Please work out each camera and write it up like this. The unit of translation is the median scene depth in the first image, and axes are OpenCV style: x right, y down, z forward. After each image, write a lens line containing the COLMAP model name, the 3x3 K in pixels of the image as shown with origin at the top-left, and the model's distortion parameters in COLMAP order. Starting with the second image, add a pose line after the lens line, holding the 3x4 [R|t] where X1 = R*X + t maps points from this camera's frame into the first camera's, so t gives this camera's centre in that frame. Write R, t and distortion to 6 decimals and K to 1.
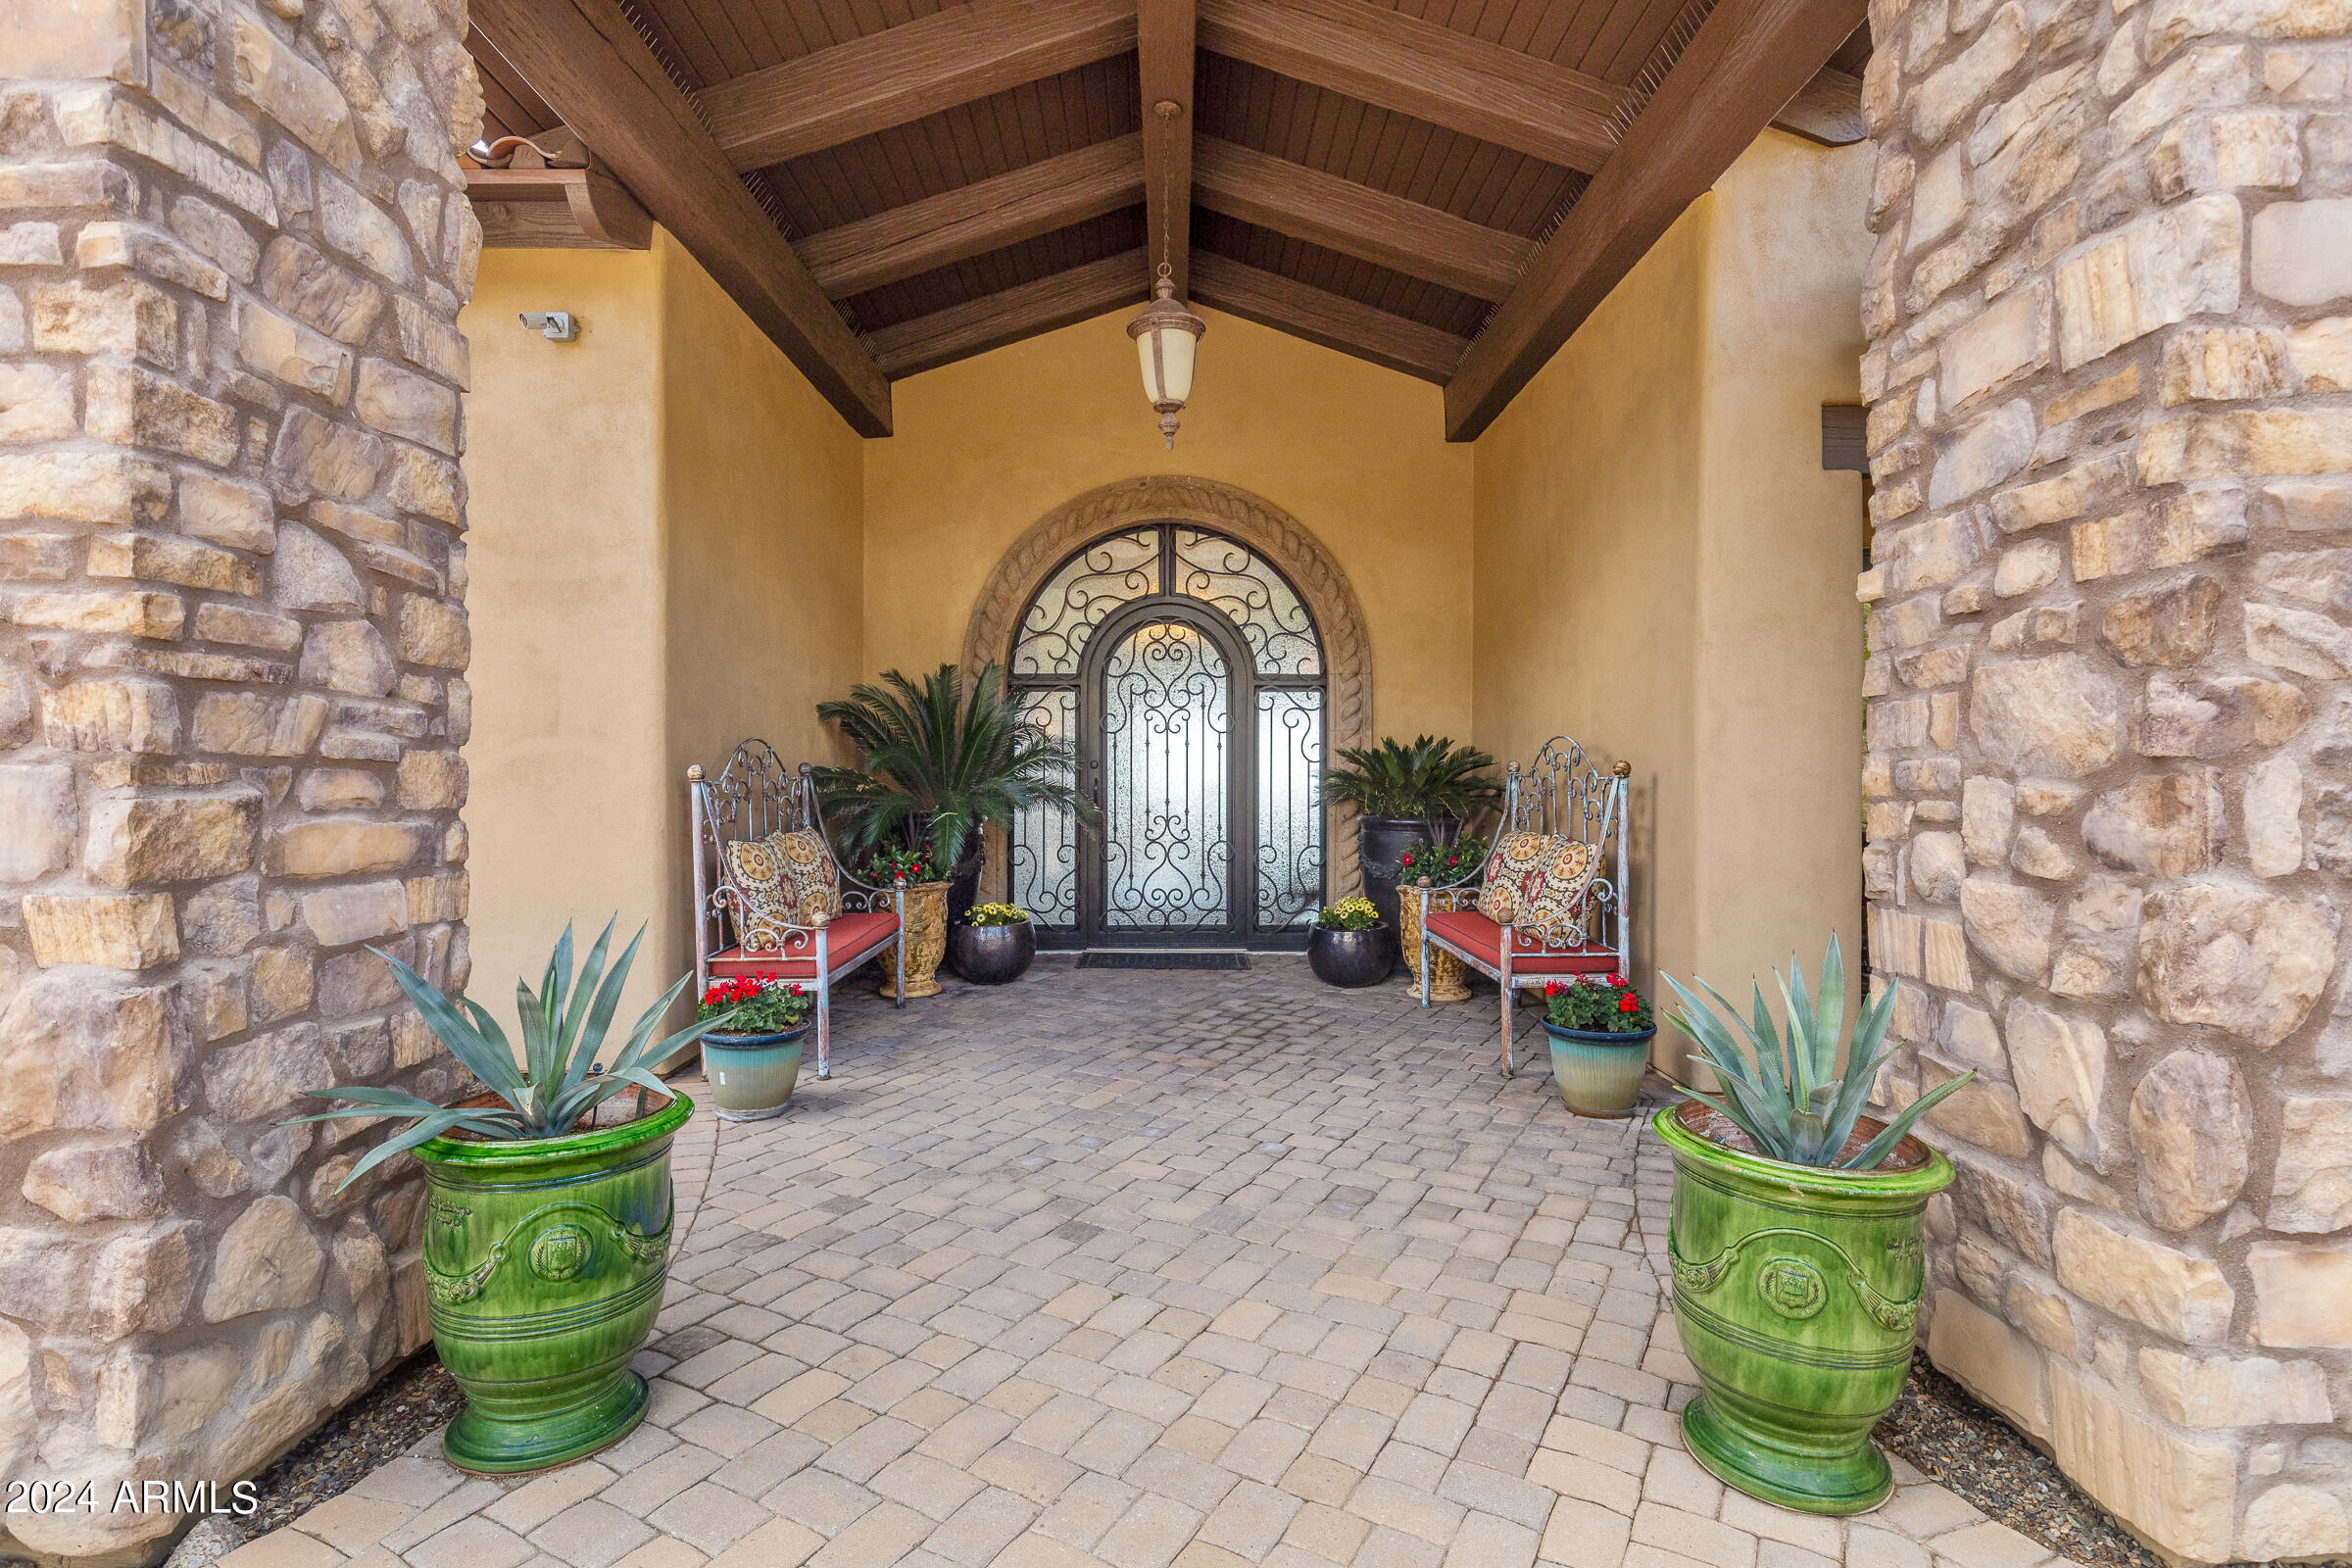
lens RADIAL K [[1151.9, 0, 1176.0], [0, 1151.9, 784.0], [0, 0, 1]] dist [0.000425, -0.000270]
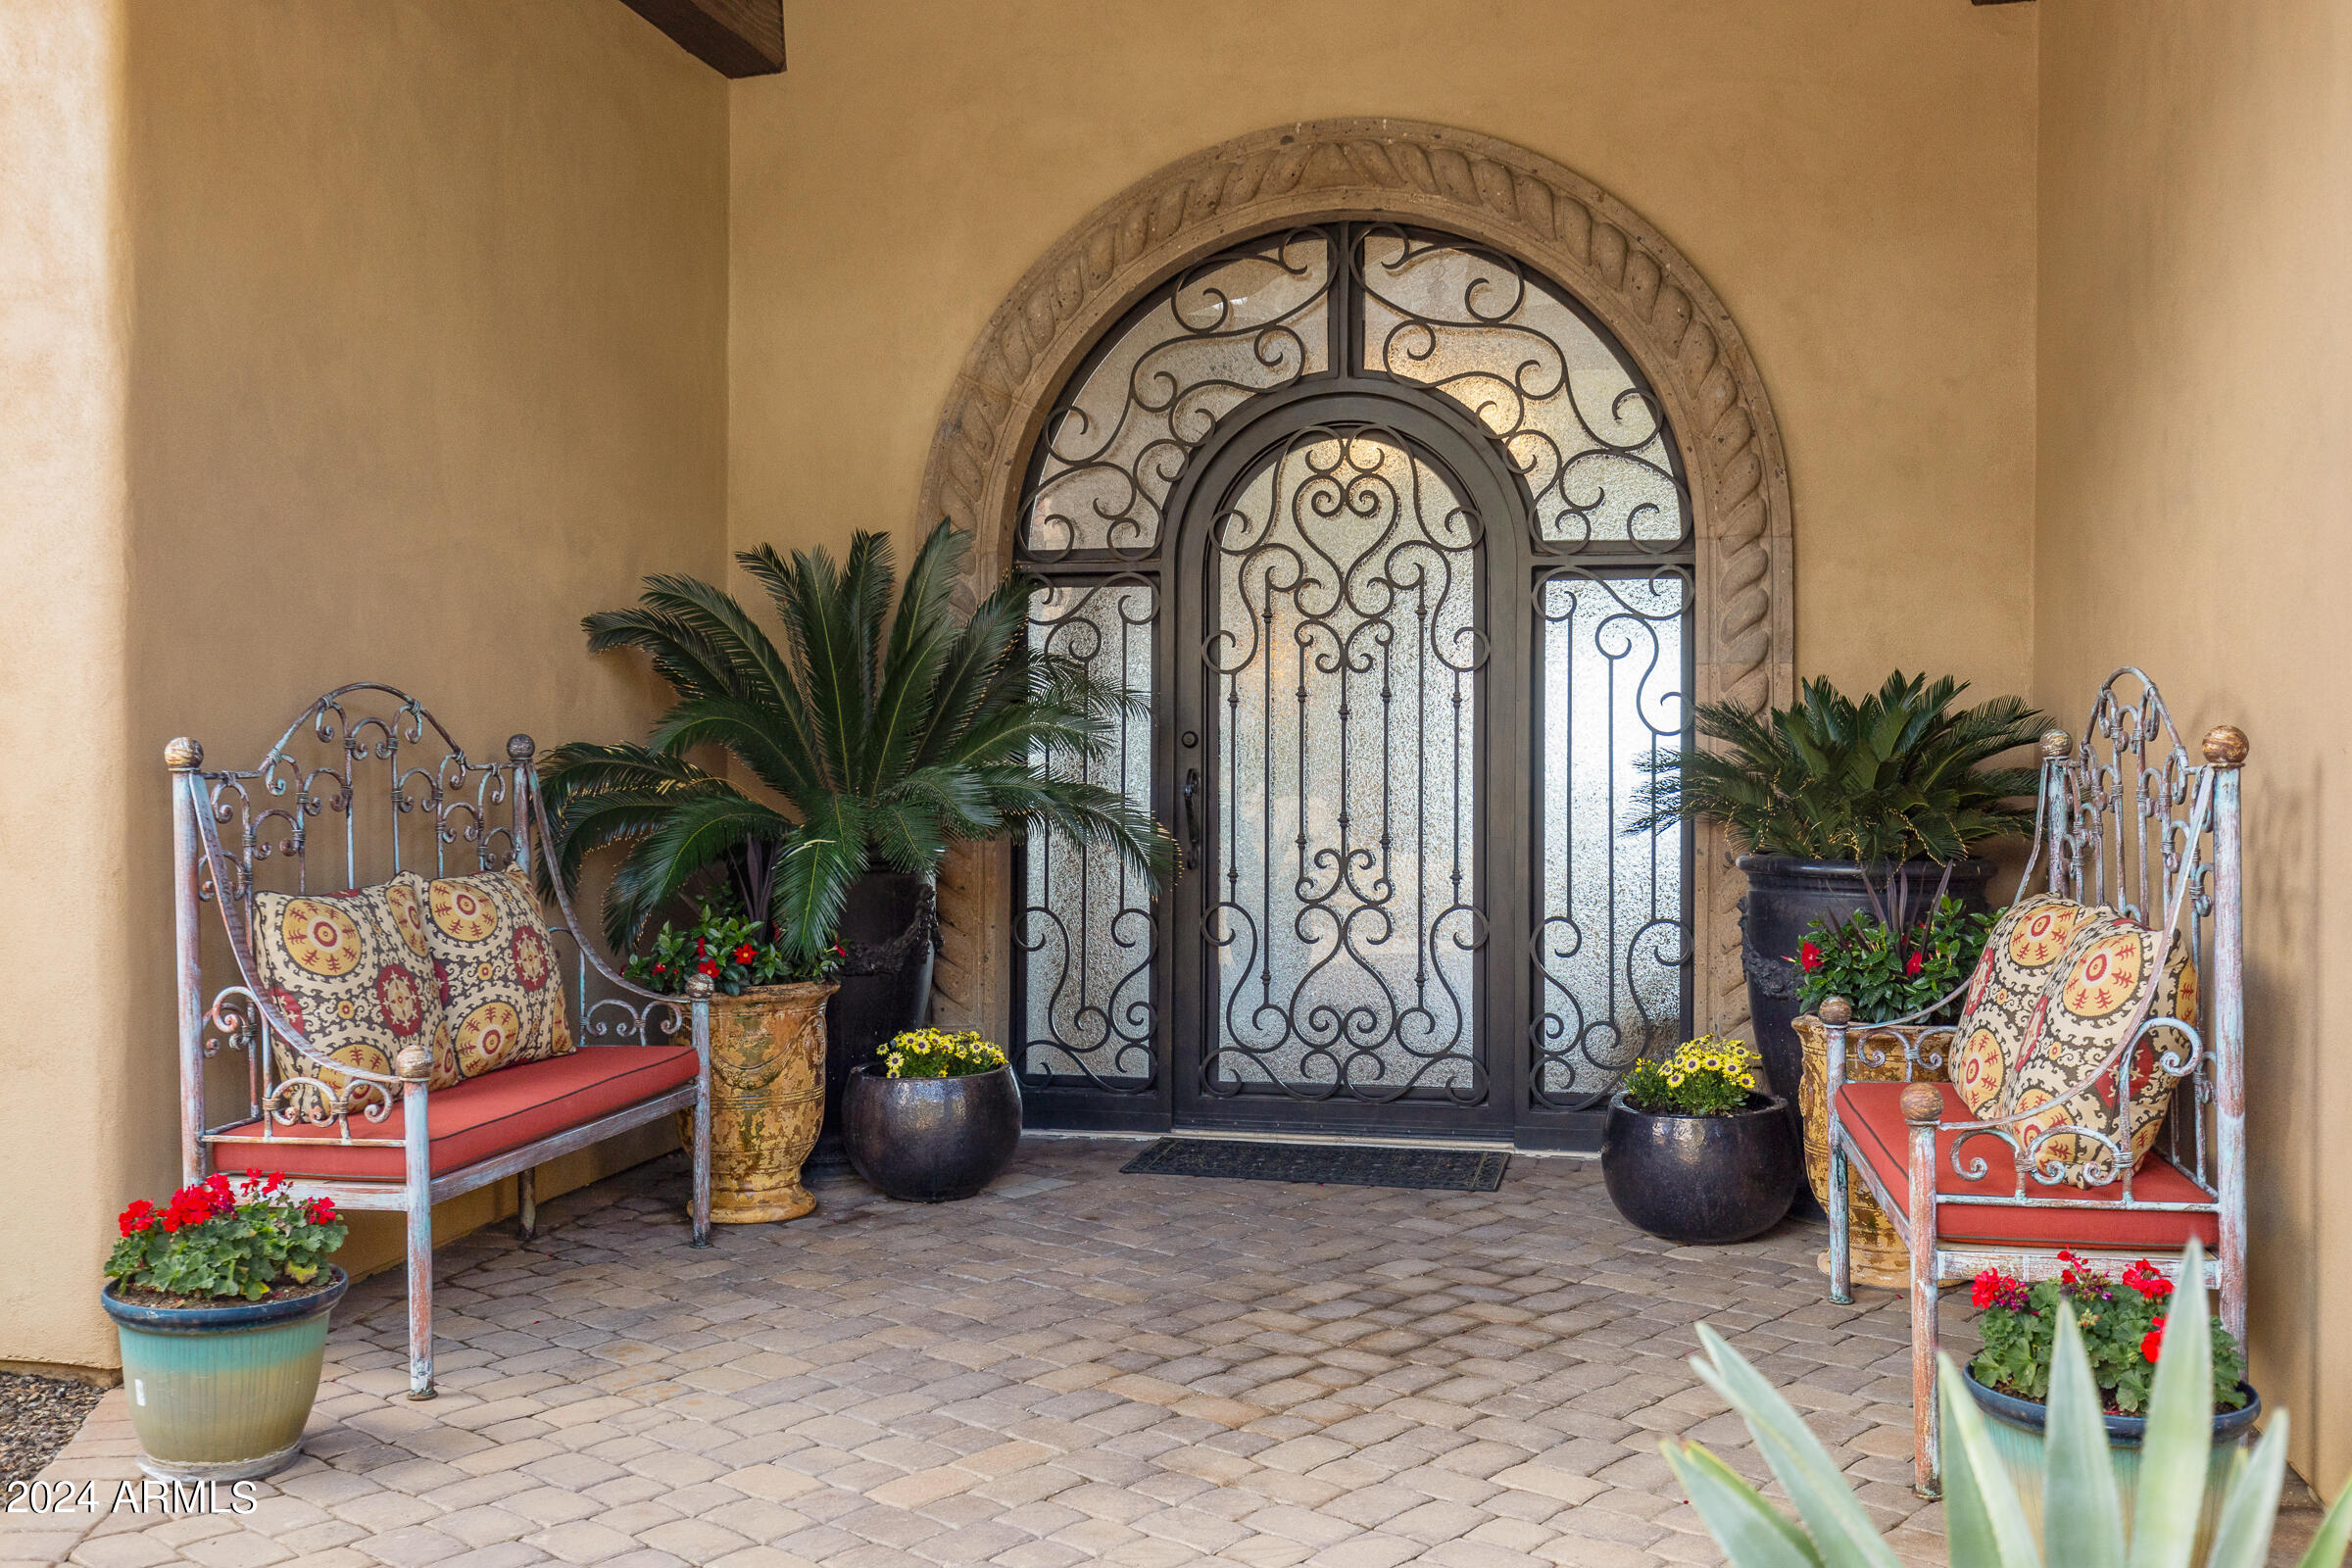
lens RADIAL K [[2259.0, 0, 1176.0], [0, 2259.0, 784.0], [0, 0, 1]] dist [-0.010404, 0.006549]
pose [[0.976949, 0.003787, -0.213440, 0.122174], [-0.003717, 0.999993, 0.000731, 0.000481], [0.213442, 0.000079, 0.976956, 0.095819]]
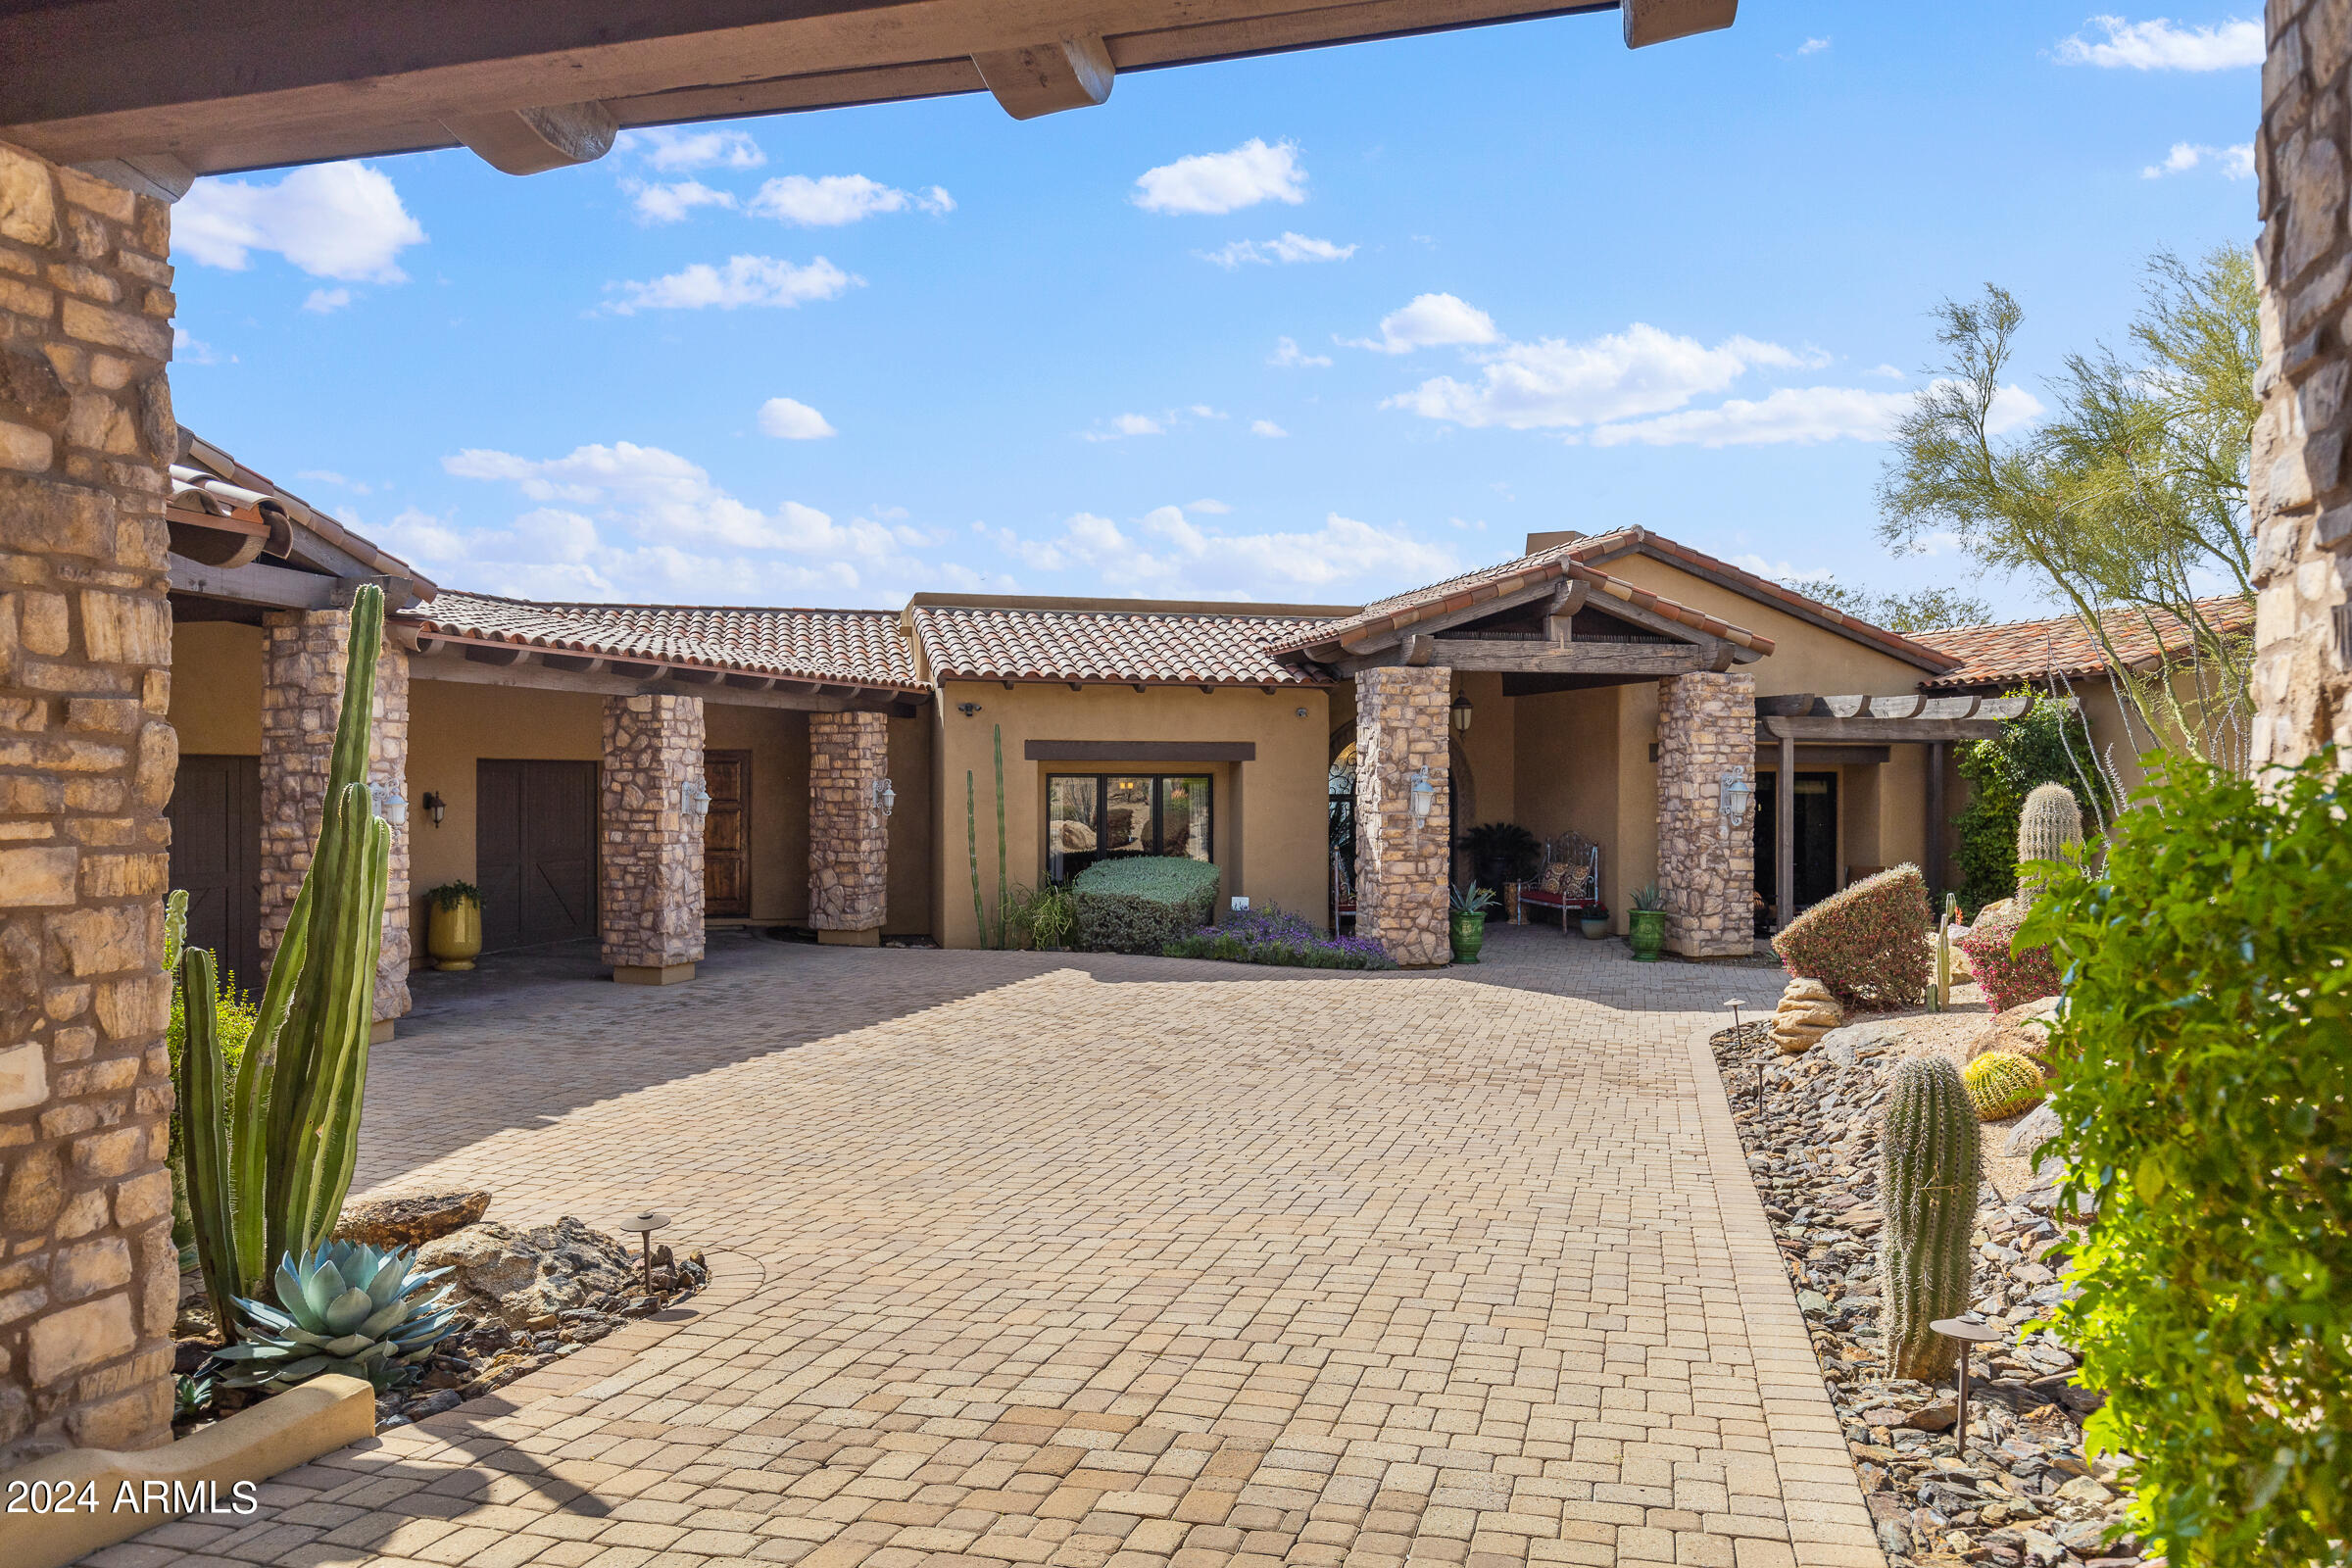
lens RADIAL K [[1554.5, 0, 1197.7], [0, 1554.5, 785.8], [0, 0, 1]] dist [-0.007991, 0.000831]
pose [[0.970794, -0.000534, 0.239915, -1.168201], [0.000806, 0.999999, -0.001032, -0.113950], [-0.239914, 0.001195, 0.970793, -2.001178]]
